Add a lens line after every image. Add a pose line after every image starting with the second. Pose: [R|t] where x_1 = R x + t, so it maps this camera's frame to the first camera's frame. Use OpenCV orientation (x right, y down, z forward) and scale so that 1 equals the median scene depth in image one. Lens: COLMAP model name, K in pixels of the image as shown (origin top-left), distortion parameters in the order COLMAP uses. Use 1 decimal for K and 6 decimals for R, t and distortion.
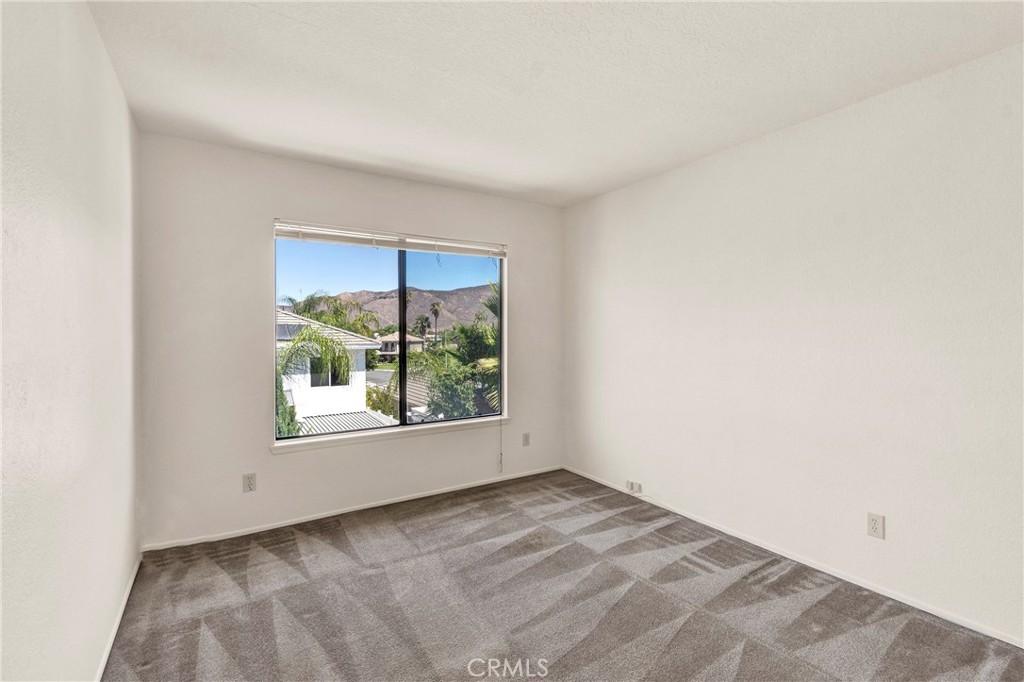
lens RADIAL K [[460.2, 0, 514.7], [0, 460.2, 338.1], [0, 0, 1]] dist [0.010897, 0.001511]
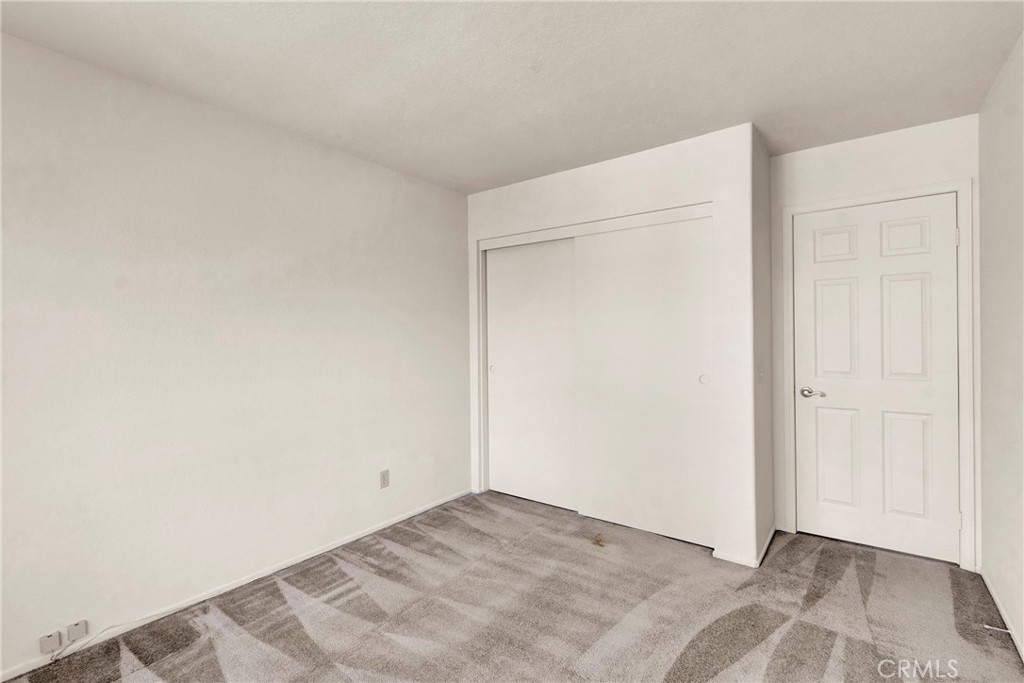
lens RADIAL K [[460.2, 0, 515.1], [0, 460.2, 339.4], [0, 0, 1]] dist [0.010897, 0.001511]
pose [[-0.361740, 0.012197, 0.932199, -0.559974], [0.012888, 0.999884, -0.008081, 0.007263], [-0.932190, 0.009091, -0.361856, 0.994681]]
